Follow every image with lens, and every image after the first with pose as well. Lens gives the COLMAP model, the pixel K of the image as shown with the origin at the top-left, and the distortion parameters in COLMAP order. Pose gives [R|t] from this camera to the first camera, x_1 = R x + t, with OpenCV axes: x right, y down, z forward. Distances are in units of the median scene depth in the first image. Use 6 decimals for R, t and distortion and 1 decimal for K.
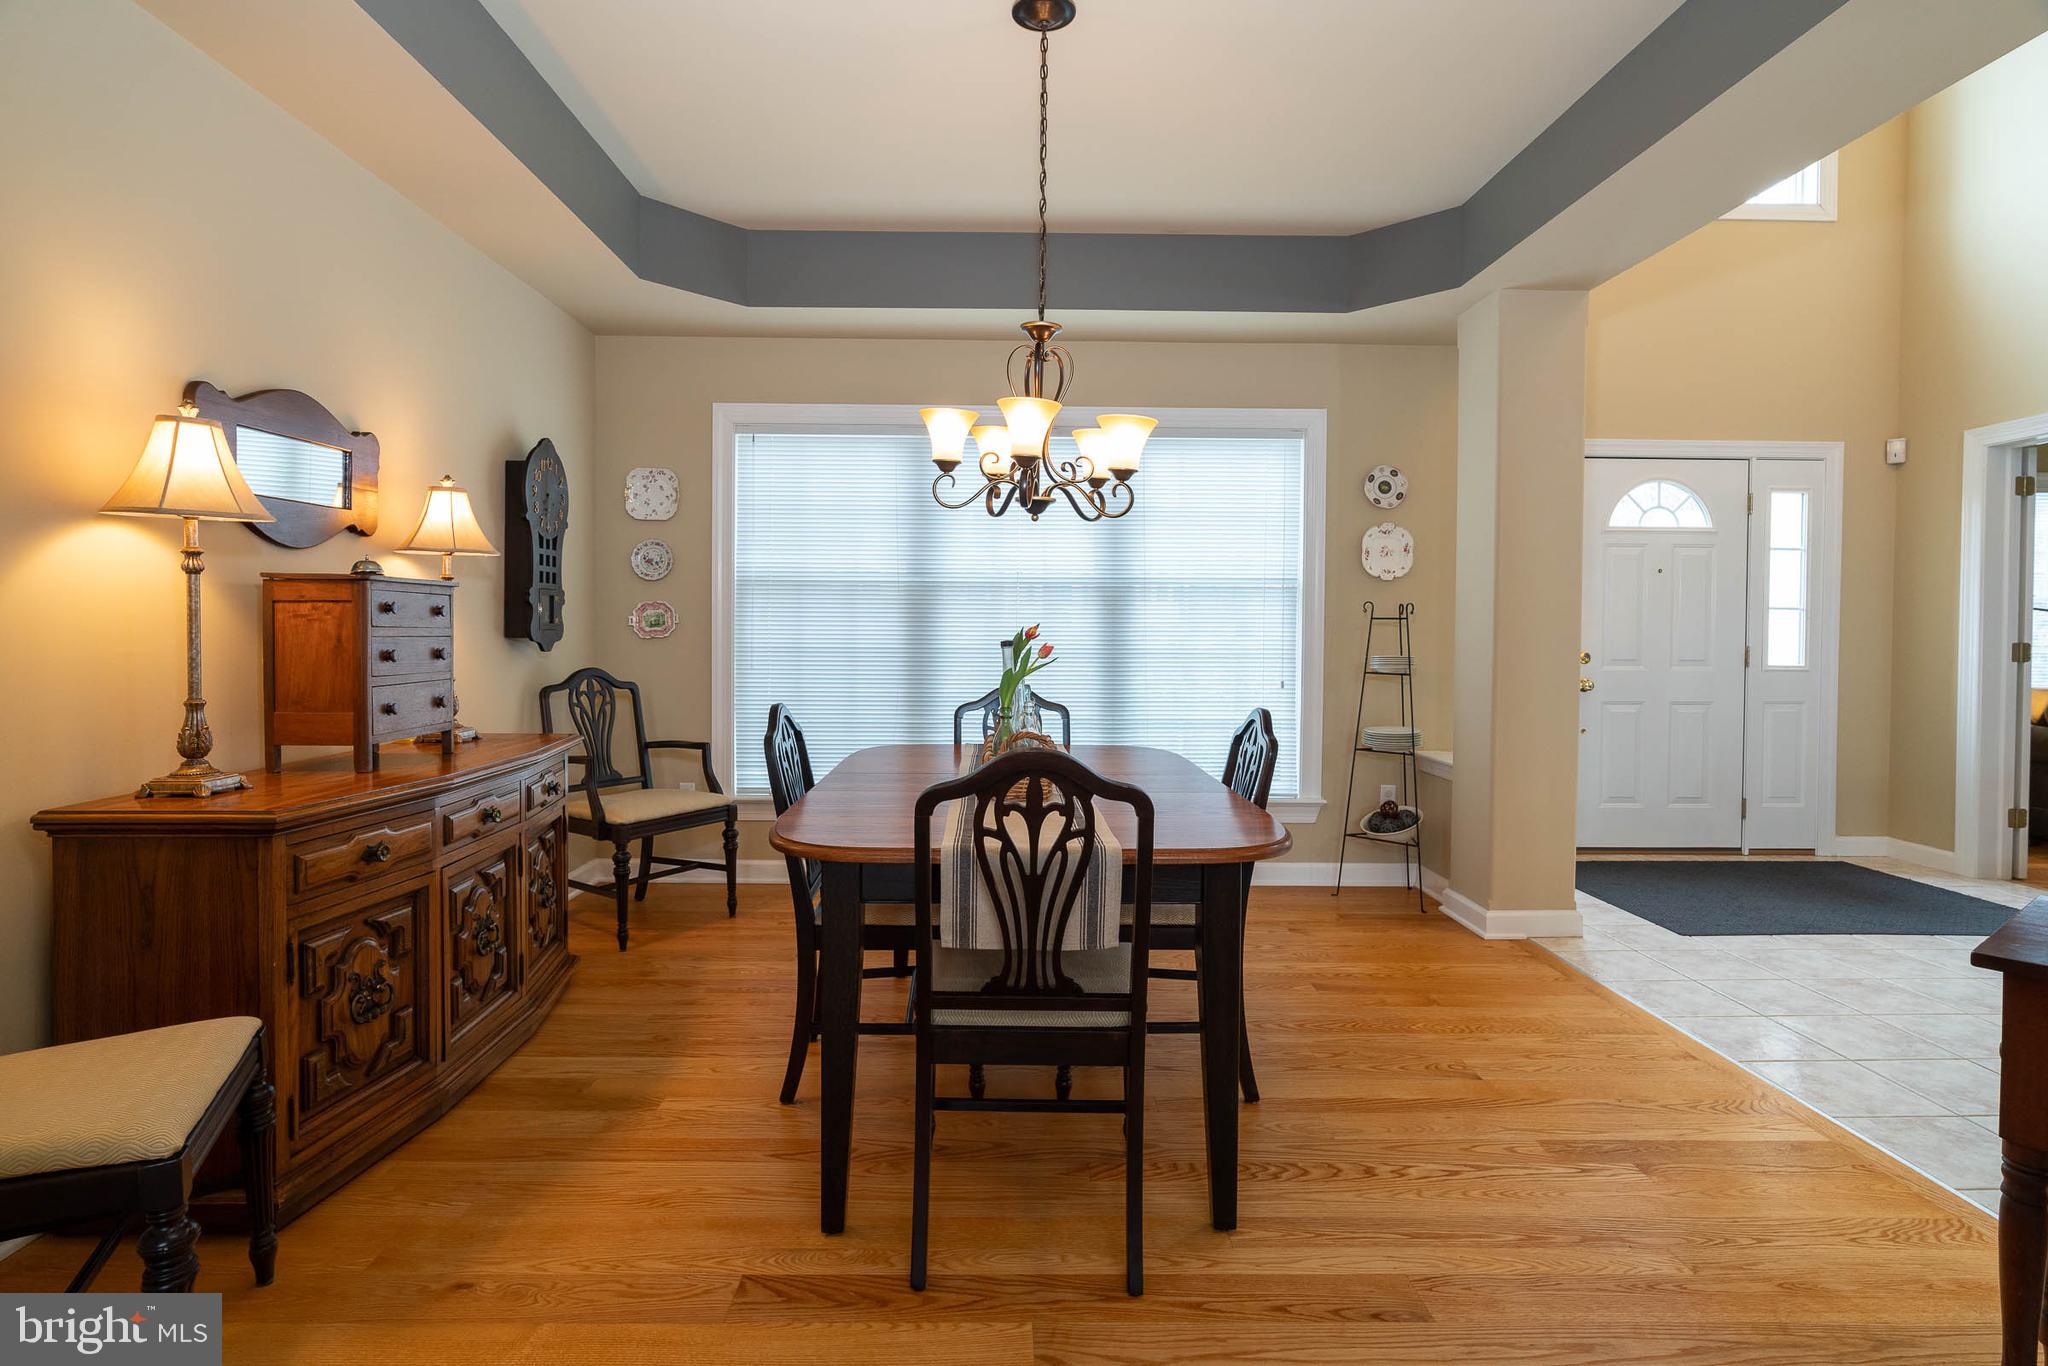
lens RADIAL K [[1013.9, 0, 1017.6], [0, 1013.9, 638.6], [0, 0, 1]] dist [0.021353, 0.000323]
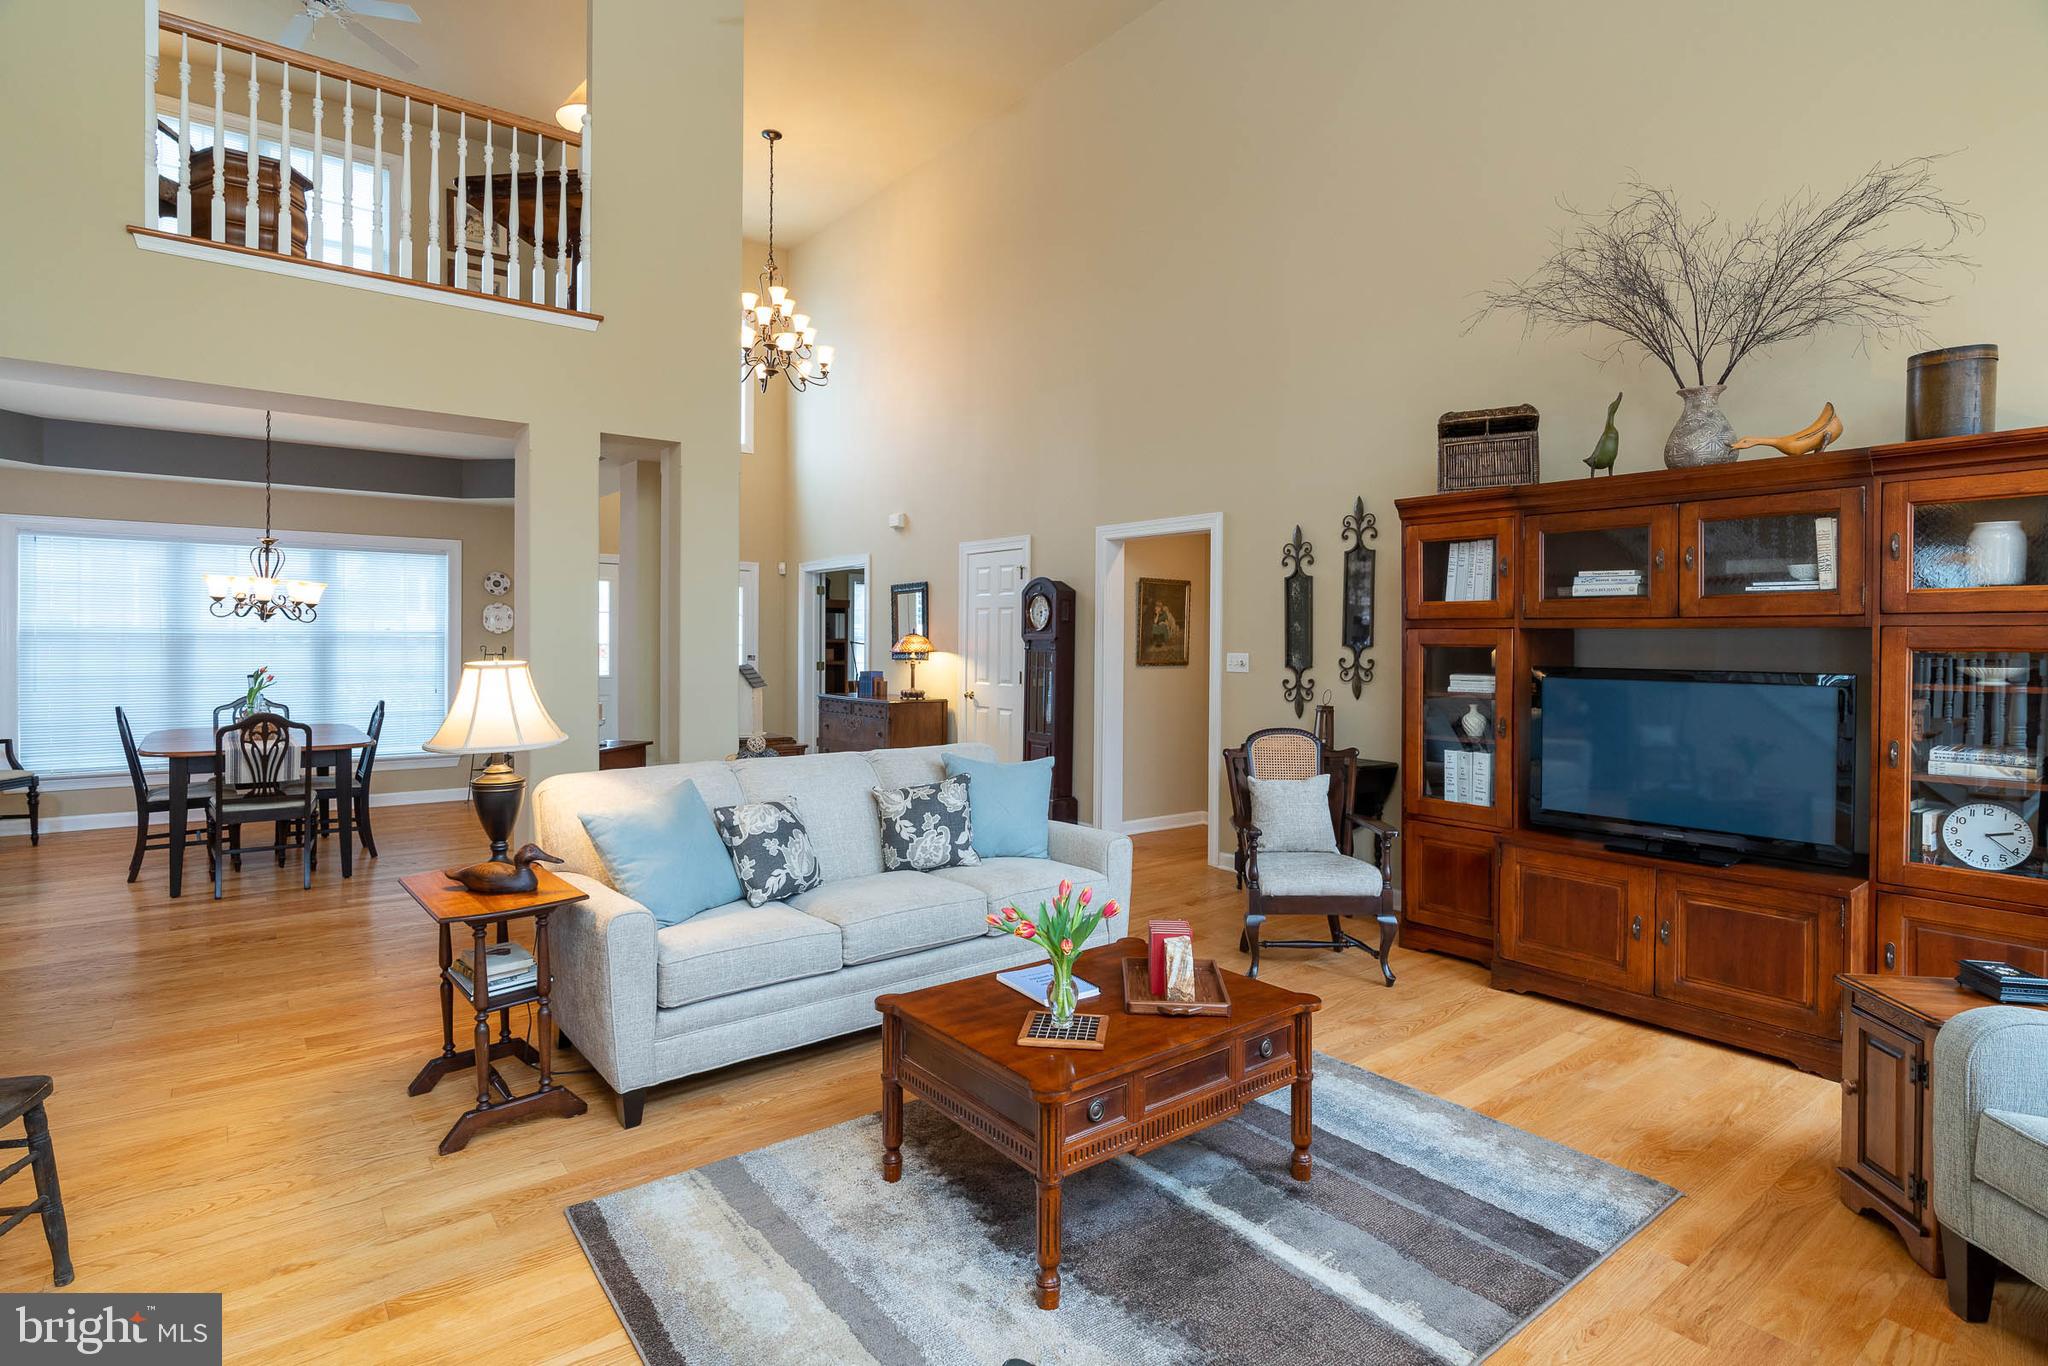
lens RADIAL K [[1032.1, 0, 1017.1], [0, 1032.1, 648.4], [0, 0, 1]] dist [-0.004470, 0.000871]
pose [[0.799101, -0.005904, 0.601167, -0.023975], [0.003416, 0.999980, 0.005280, -0.063553], [-0.601187, -0.002166, 0.799106, -1.868457]]
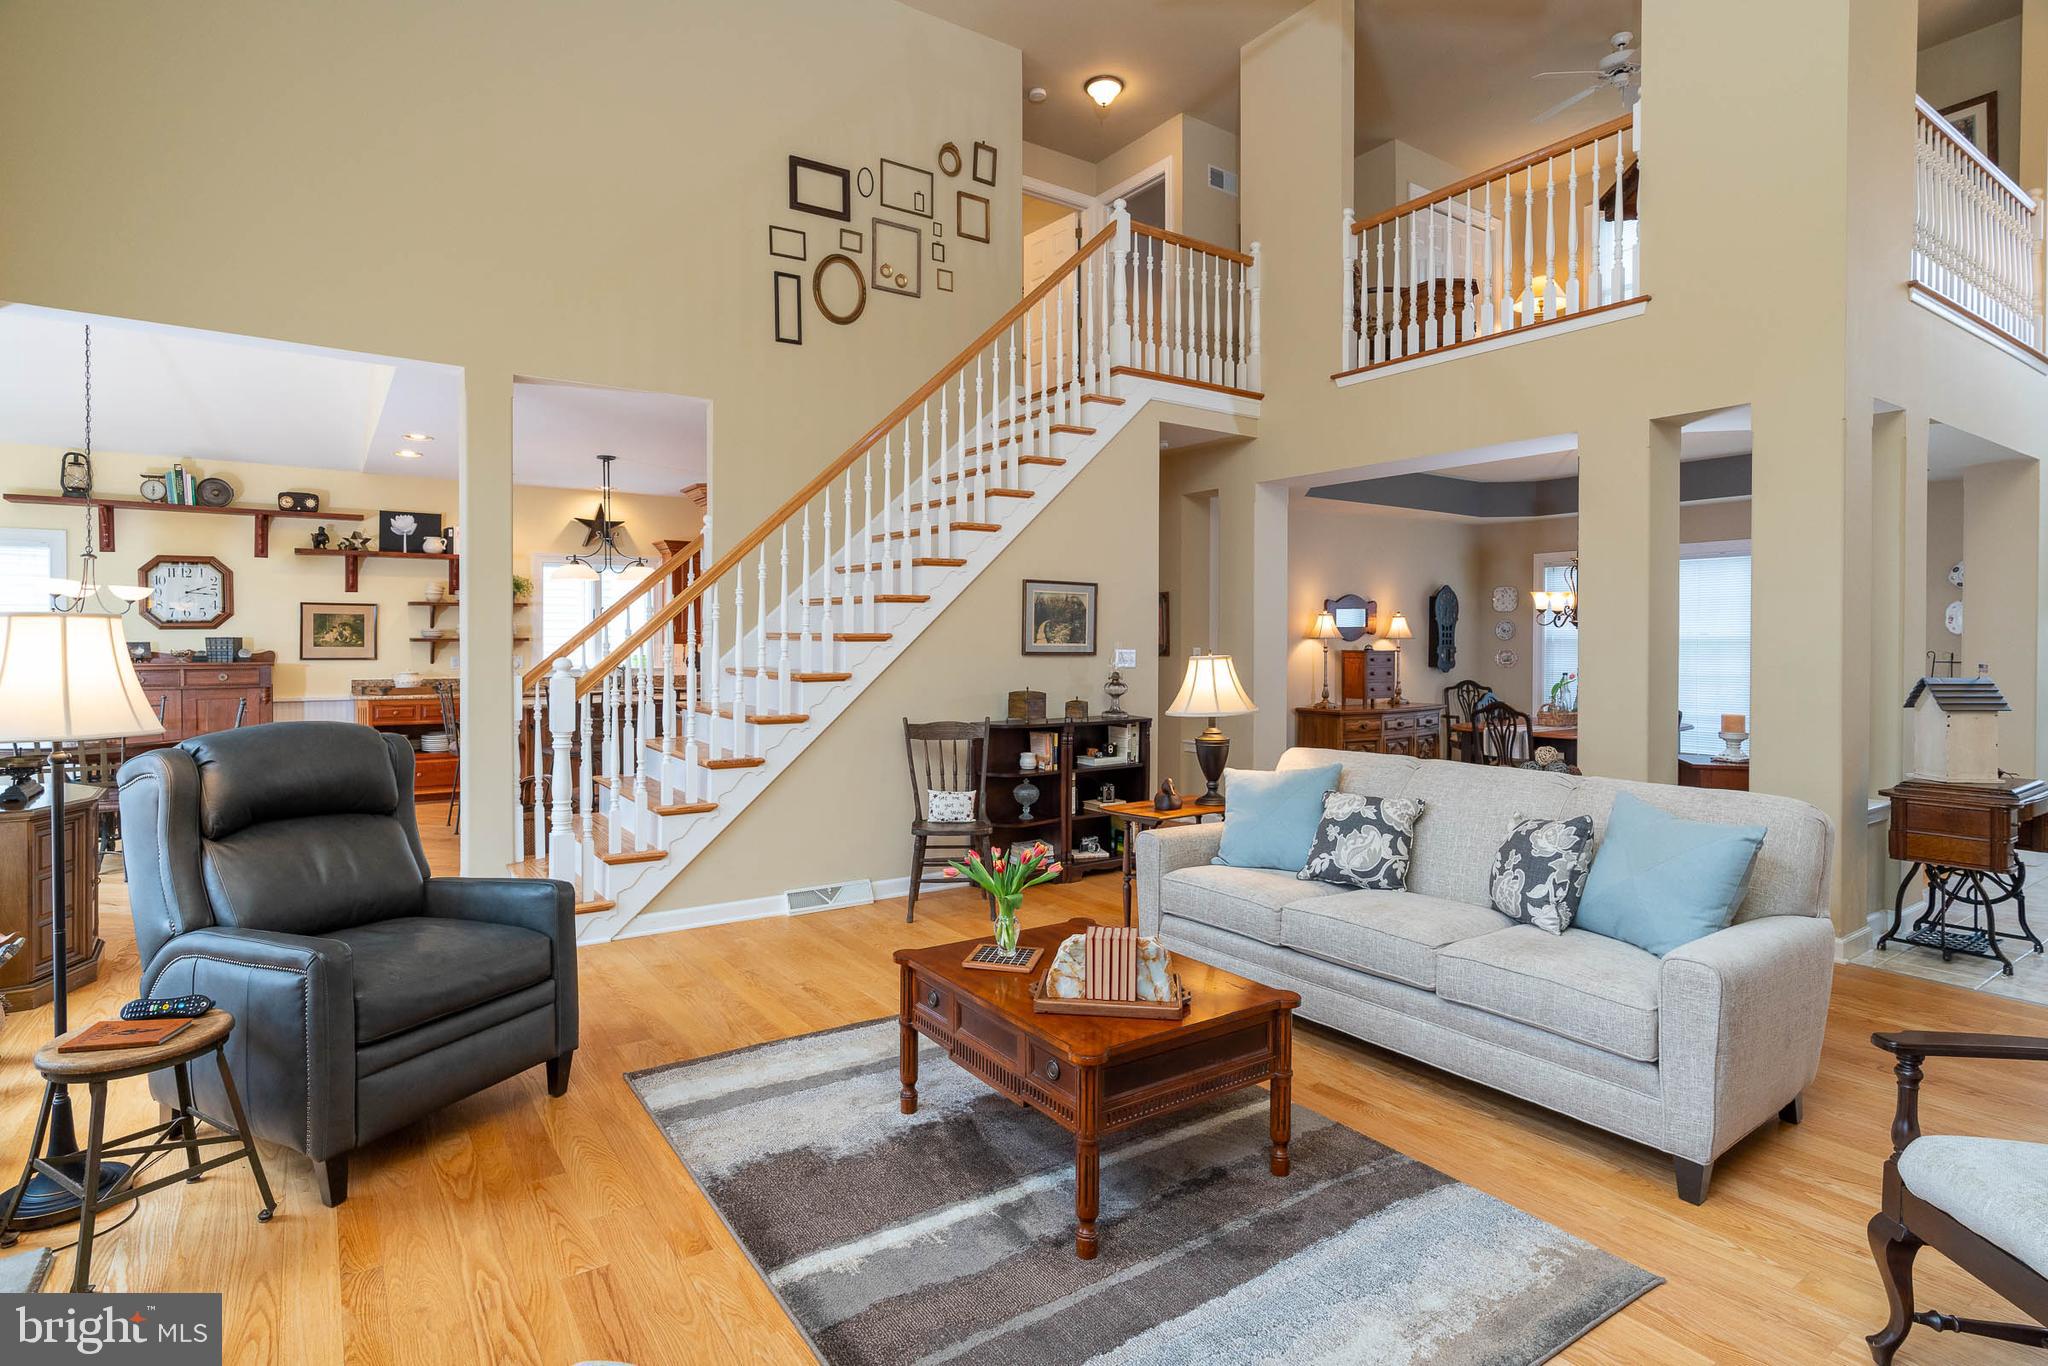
lens RADIAL K [[1032.1, 0, 1017.1], [0, 1032.1, 648.4], [0, 0, 1]] dist [-0.004470, 0.000871]
pose [[0.540557, 0.001037, -0.841307, 1.546721], [-0.005417, 0.999983, -0.002249, -0.050279], [0.841290, 0.005773, 0.540553, -1.749808]]
